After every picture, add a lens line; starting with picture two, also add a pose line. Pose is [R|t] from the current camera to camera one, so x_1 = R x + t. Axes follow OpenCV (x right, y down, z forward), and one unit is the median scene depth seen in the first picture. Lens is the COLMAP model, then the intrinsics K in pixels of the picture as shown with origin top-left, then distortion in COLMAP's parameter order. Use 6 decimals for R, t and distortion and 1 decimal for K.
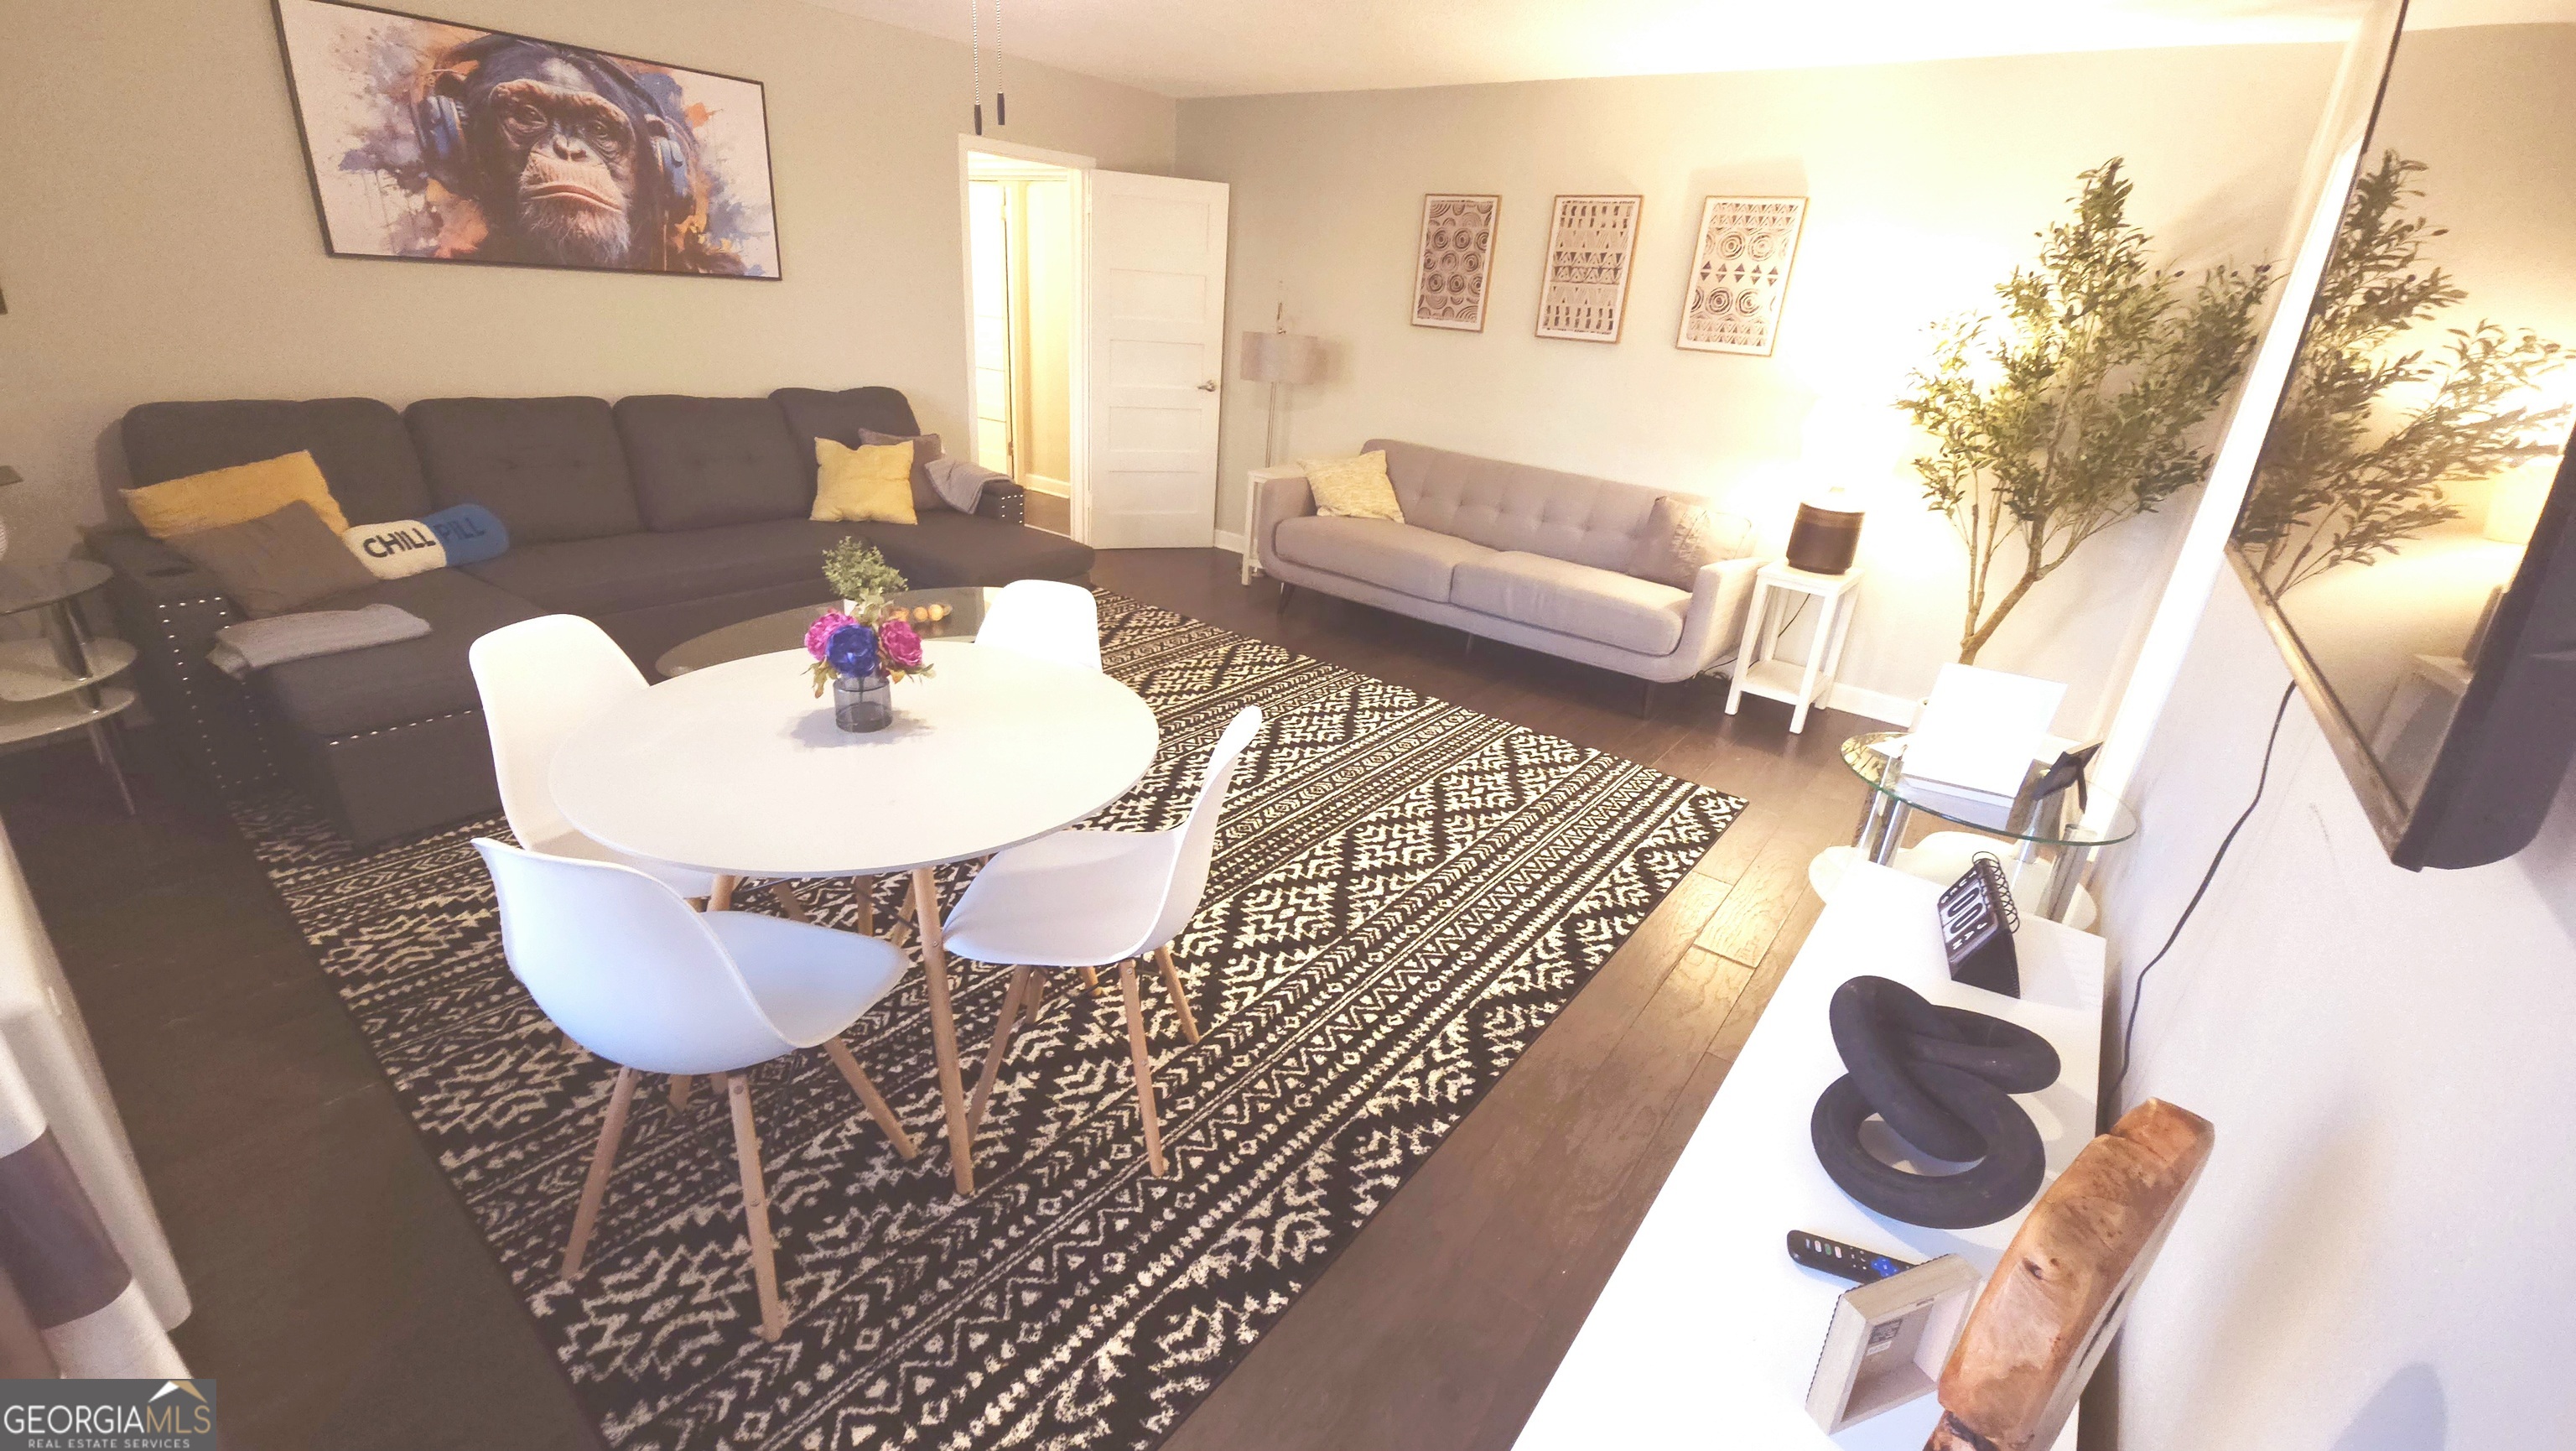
lens RADIAL K [[1046.3, 0, 1276.4], [0, 1046.3, 703.0], [0, 0, 1]] dist [0.002168, 0.000024]
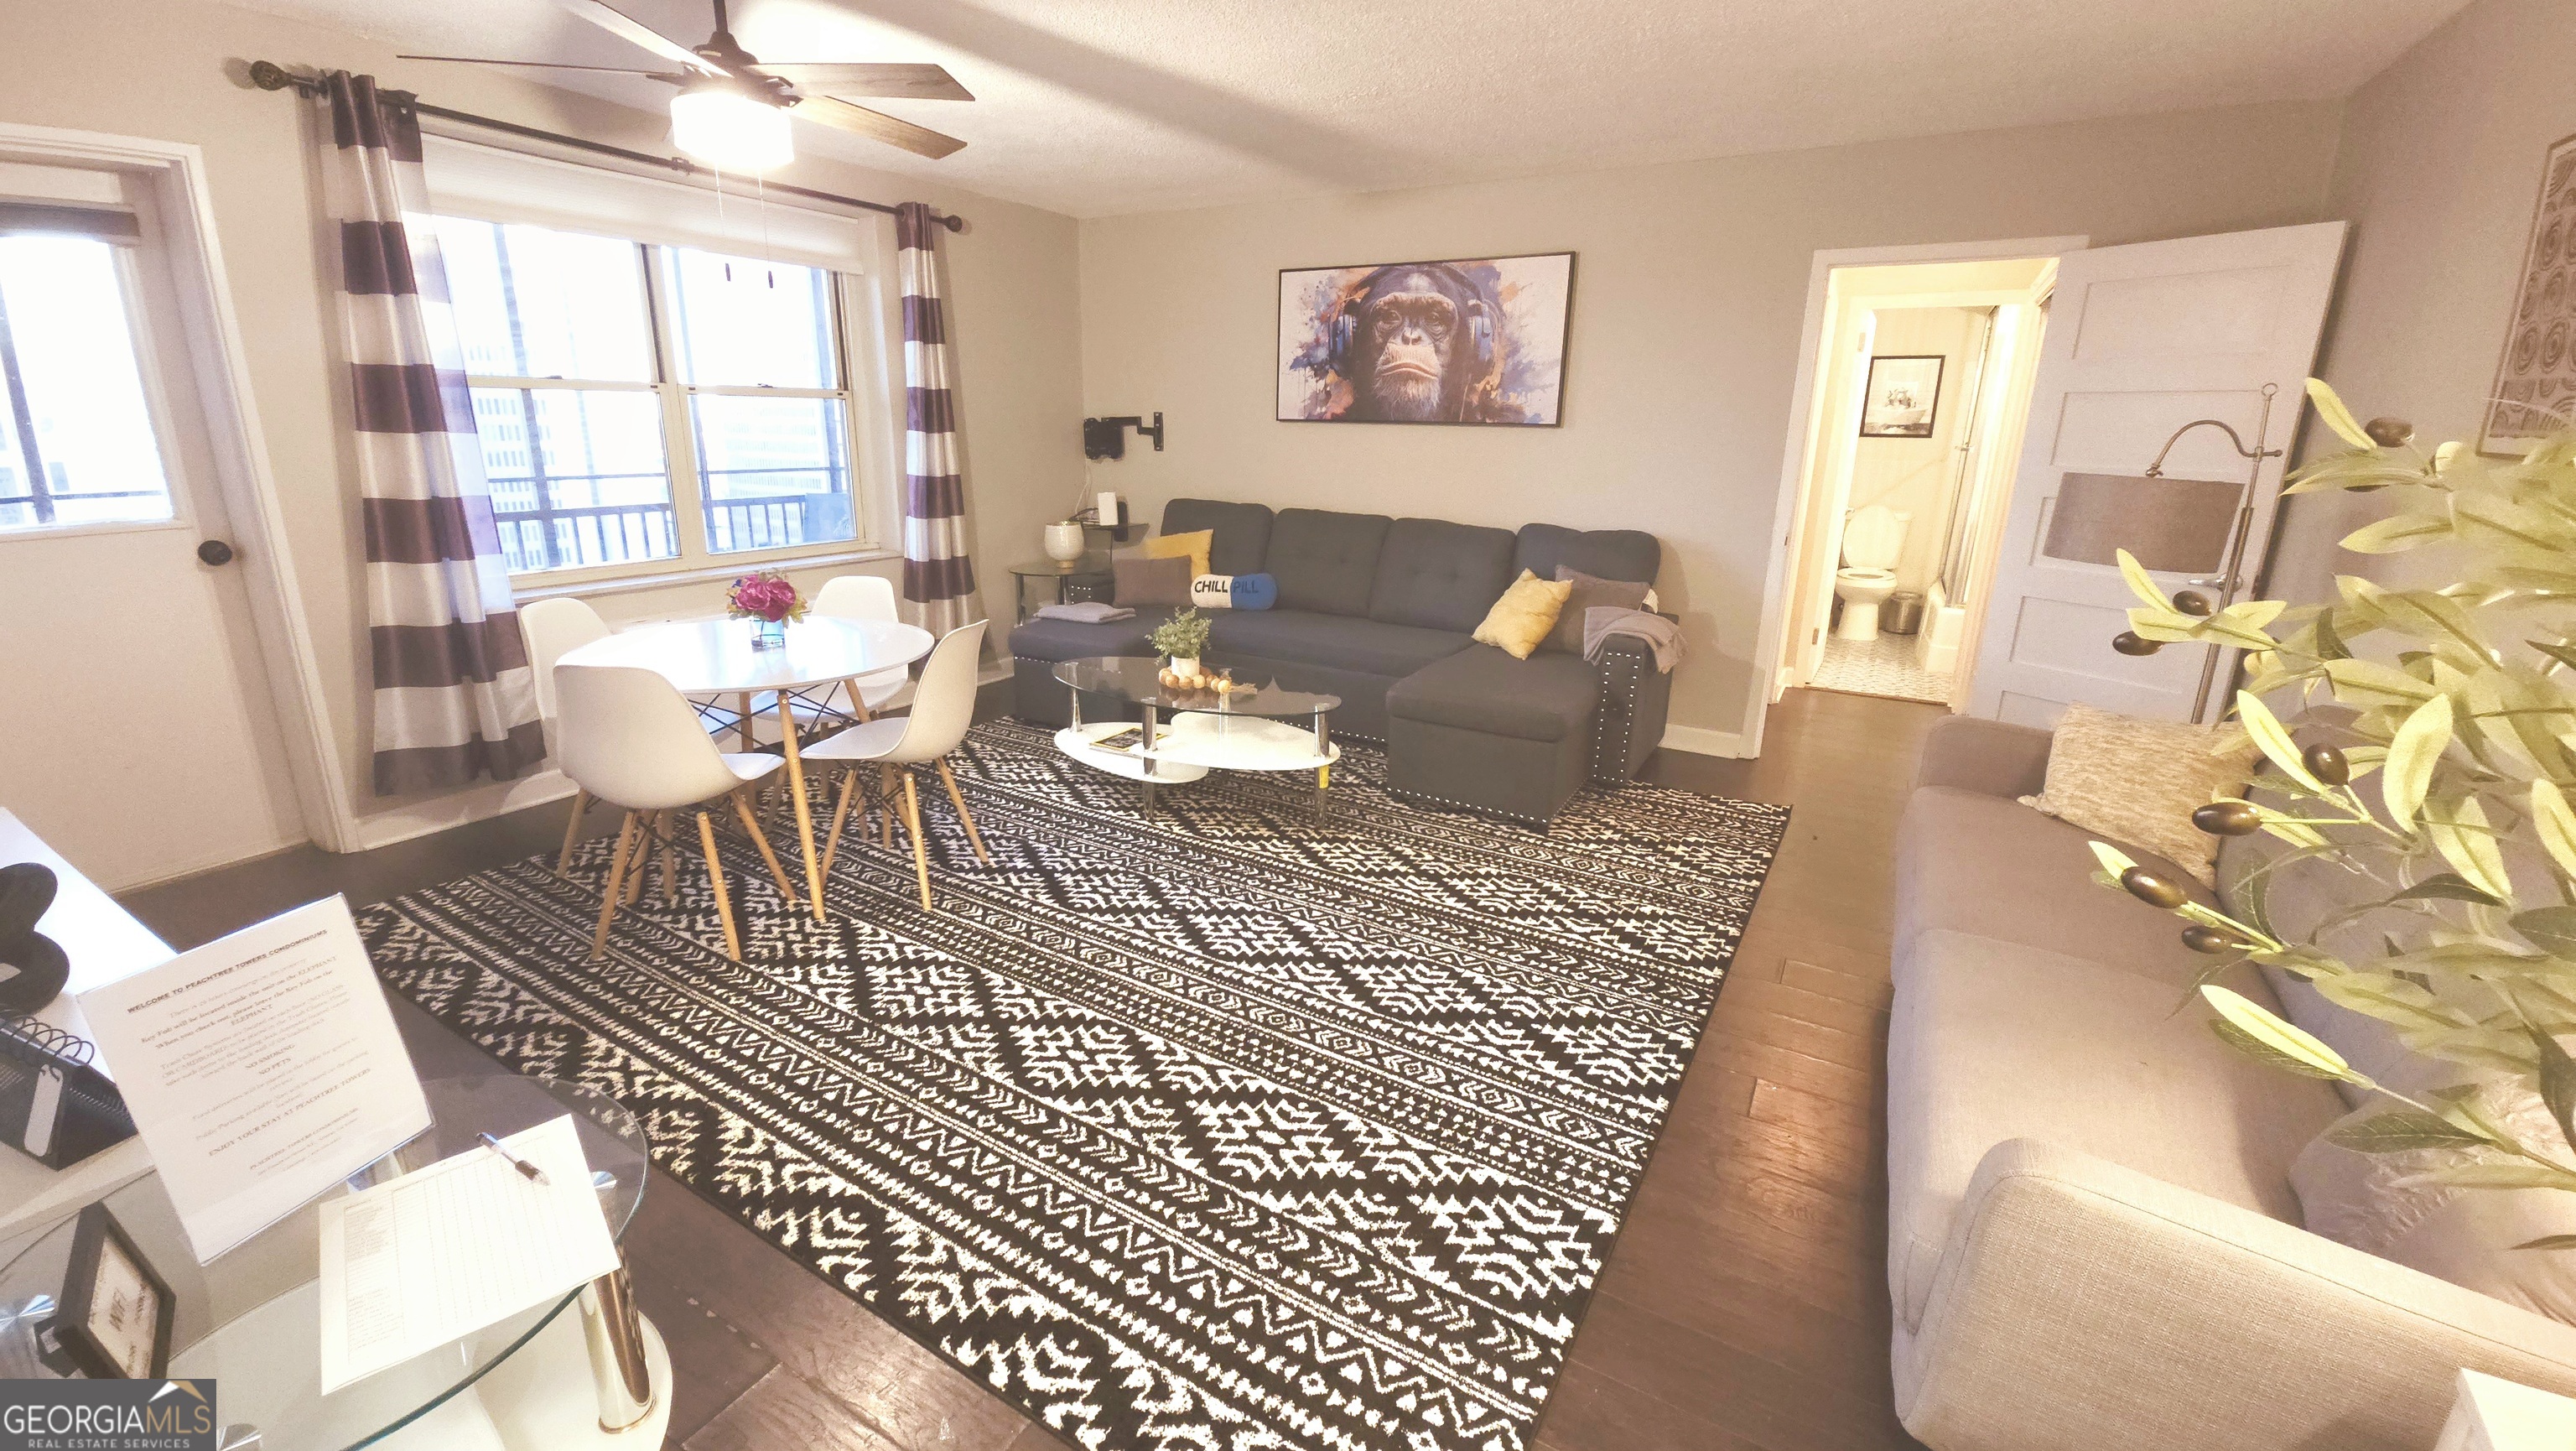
lens RADIAL K [[1046.3, 0, 1277.0], [0, 1046.3, 702.2], [0, 0, 1]] dist [0.002168, 0.000024]
pose [[0.129944, 0.196624, -0.971830, 0.707193], [-0.374805, 0.917156, 0.135447, -0.223723], [0.917952, 0.346646, 0.192875, 0.766676]]
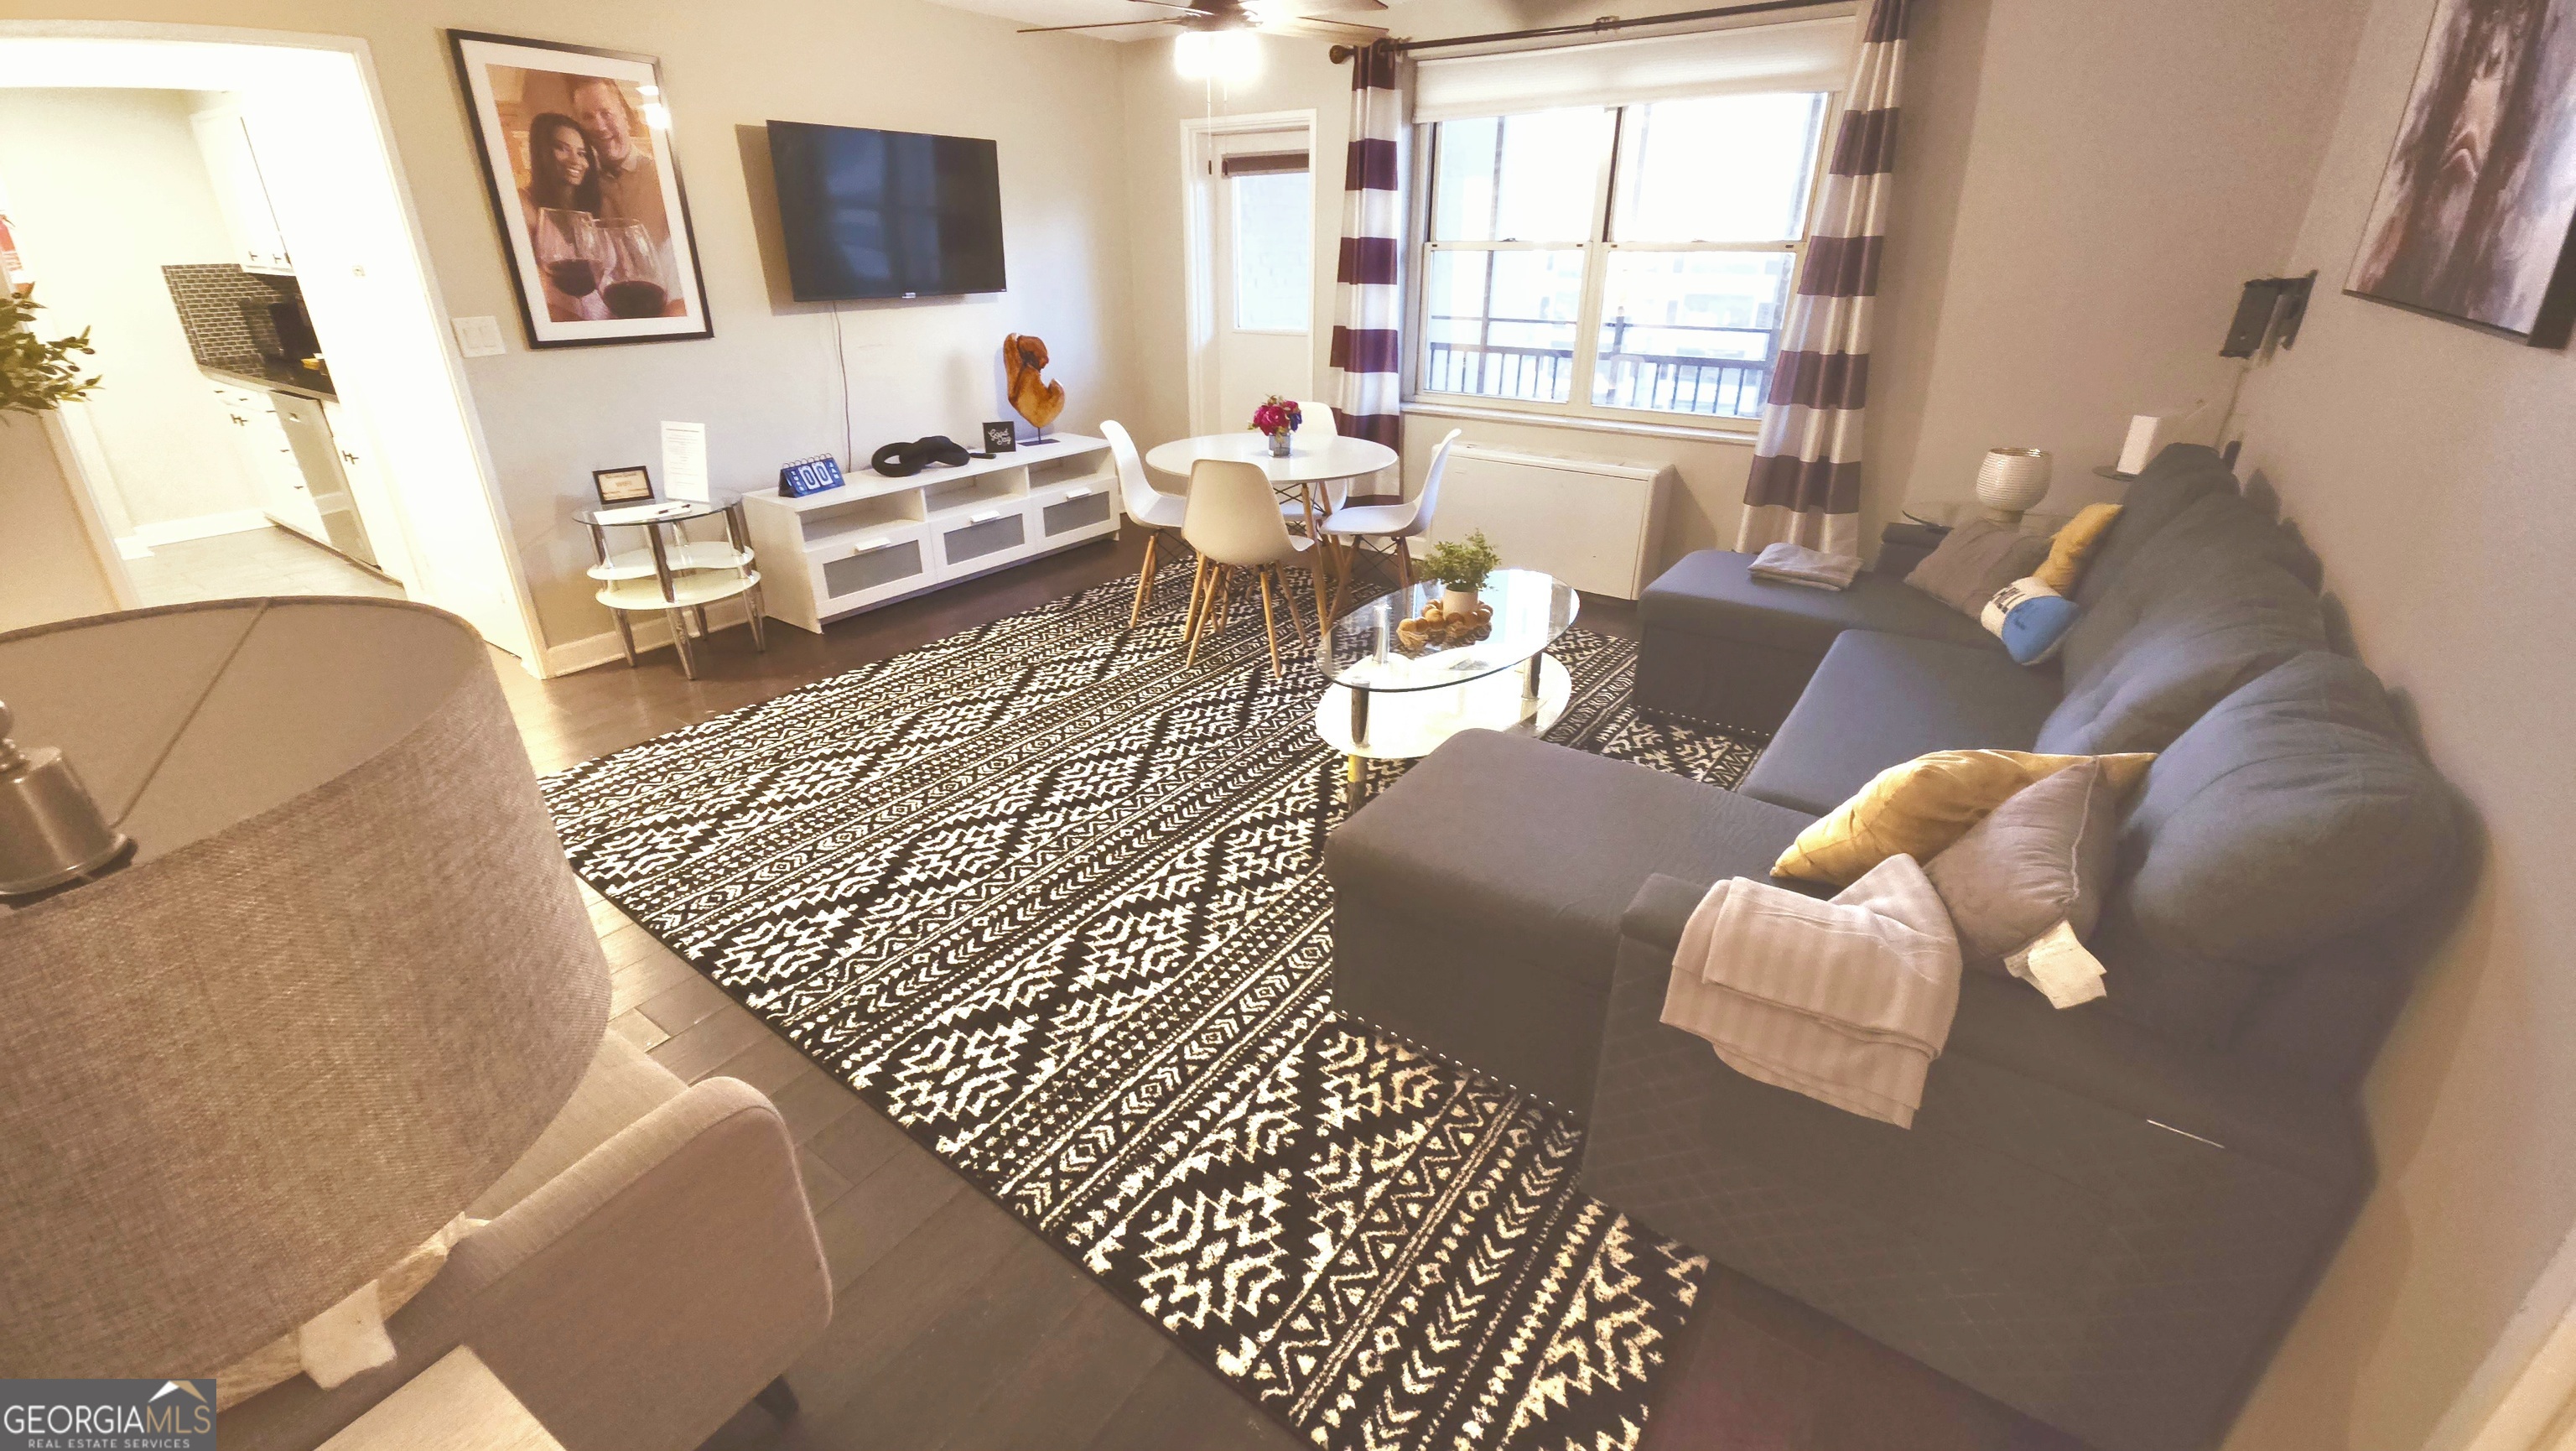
lens RADIAL K [[1046.3, 0, 1275.8], [0, 1046.3, 724.2], [0, 0, 1]] dist [0.002168, 0.000024]
pose [[-0.997230, -0.046194, -0.058288, -0.149472], [-0.074071, 0.687425, 0.722468, -0.617588], [0.006695, 0.724785, -0.688943, 1.539565]]
